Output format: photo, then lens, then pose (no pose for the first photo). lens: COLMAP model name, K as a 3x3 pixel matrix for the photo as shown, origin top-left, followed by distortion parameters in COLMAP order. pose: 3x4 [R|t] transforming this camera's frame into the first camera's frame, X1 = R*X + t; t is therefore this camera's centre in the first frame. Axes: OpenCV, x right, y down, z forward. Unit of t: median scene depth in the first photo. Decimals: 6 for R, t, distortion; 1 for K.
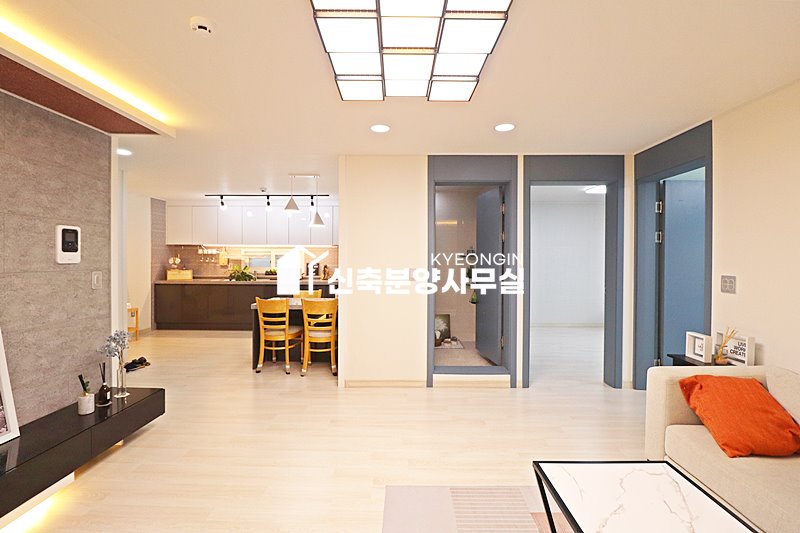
lens RADIAL K [[369.8, 0, 402.1], [0, 369.8, 261.8], [0, 0, 1]] dist [0.000115, -0.012131]
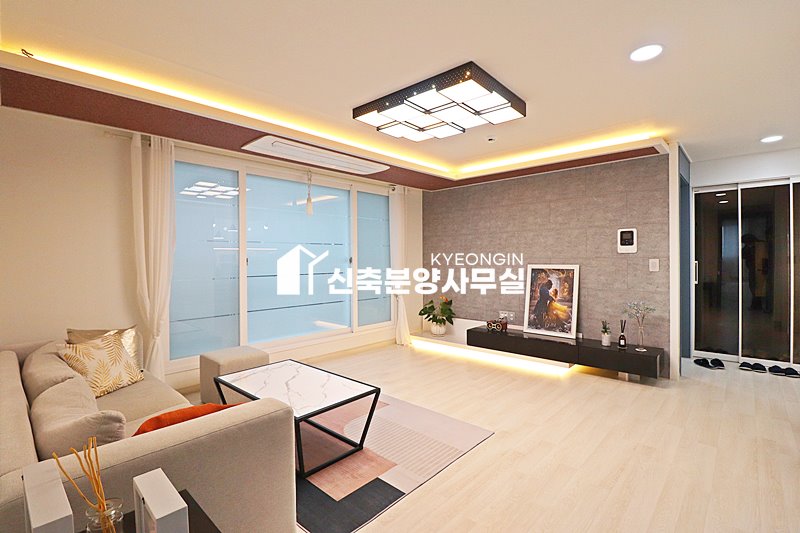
lens RADIAL K [[375.8, 0, 400.9], [0, 375.8, 261.8], [0, 0, 1]] dist [-0.001673, -0.000812]
pose [[-0.669170, 0.009112, -0.743053, 0.612399], [-0.000714, 0.999916, 0.012906, 0.014798], [0.743109, 0.009167, -0.669108, 0.902617]]
